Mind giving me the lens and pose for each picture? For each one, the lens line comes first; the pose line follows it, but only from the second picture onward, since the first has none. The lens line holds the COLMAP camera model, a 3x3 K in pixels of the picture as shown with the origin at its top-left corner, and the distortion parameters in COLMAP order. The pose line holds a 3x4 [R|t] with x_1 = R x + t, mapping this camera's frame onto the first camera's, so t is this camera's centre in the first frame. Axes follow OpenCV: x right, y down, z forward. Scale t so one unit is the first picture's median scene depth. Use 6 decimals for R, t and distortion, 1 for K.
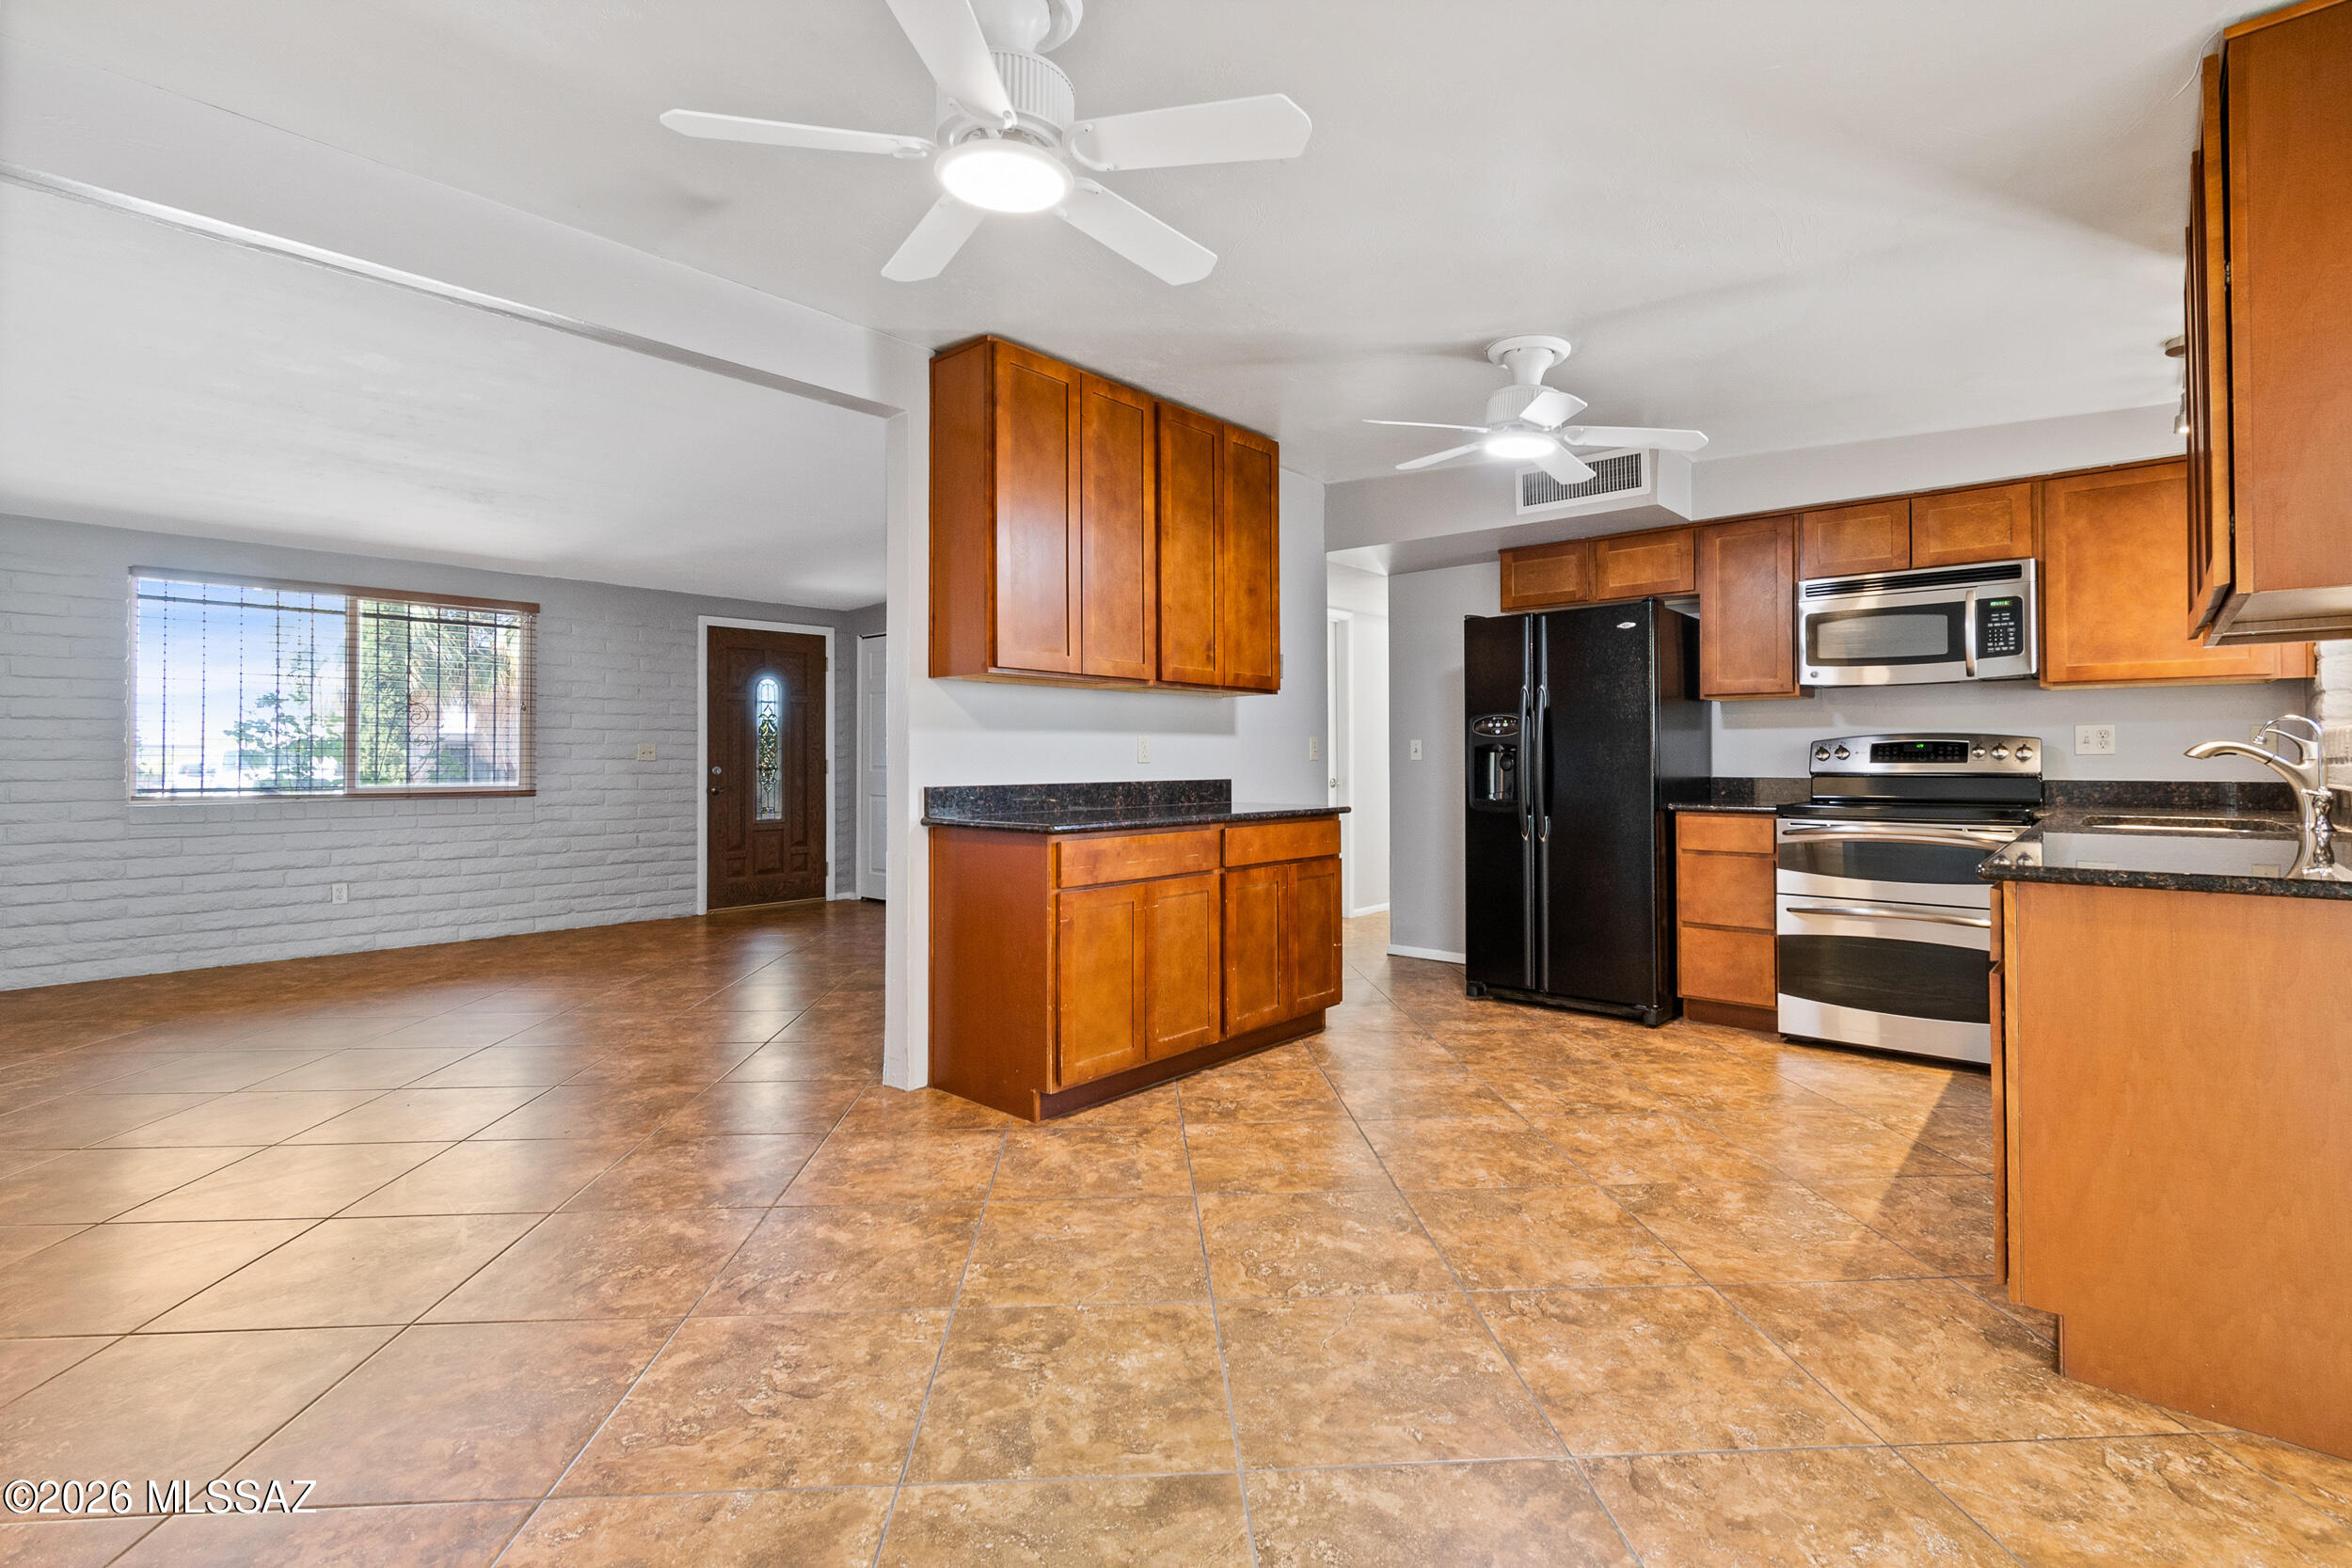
lens RADIAL K [[1062.2, 0, 1188.3], [0, 1062.2, 748.1], [0, 0, 1]] dist [0.006892, -0.001799]
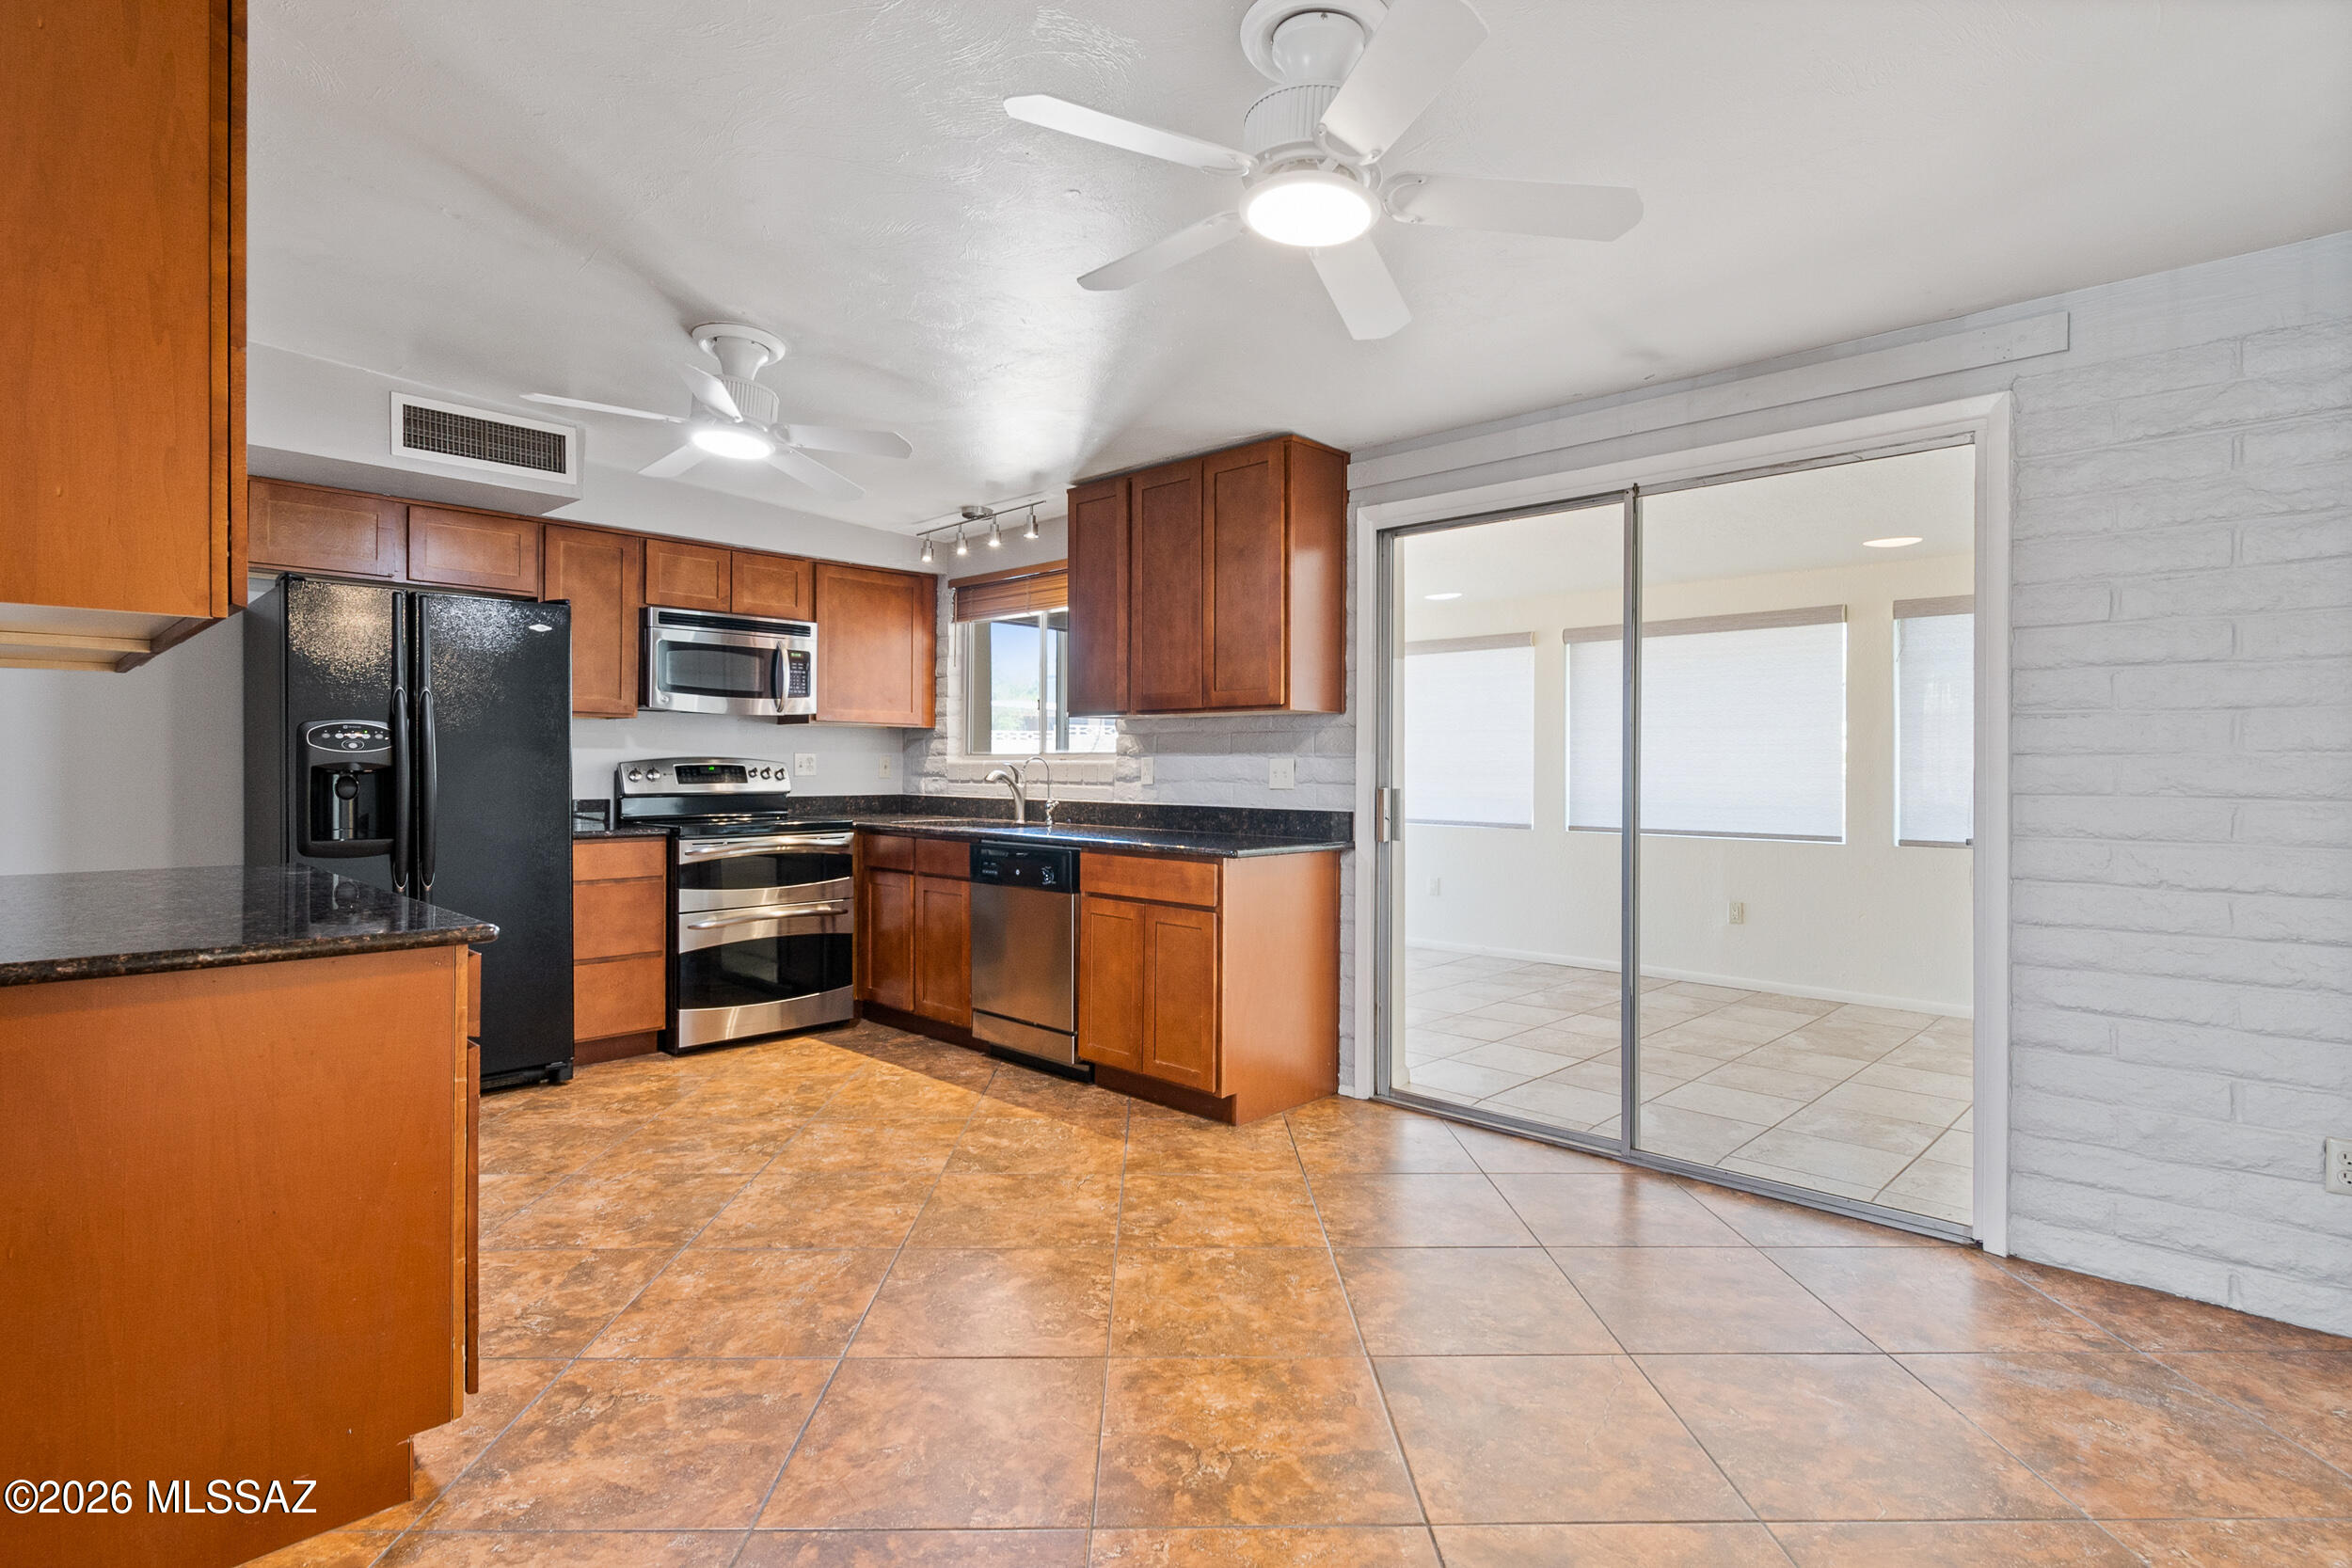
lens RADIAL K [[1161.9, 0, 1181.1], [0, 1161.9, 768.6], [0, 0, 1]] dist [0.001868, -0.001332]
pose [[0.045954, -0.000161, 0.998944, -0.578538], [-0.017388, 0.999848, 0.000961, -0.012891], [-0.998792, -0.017413, 0.045944, 0.496417]]
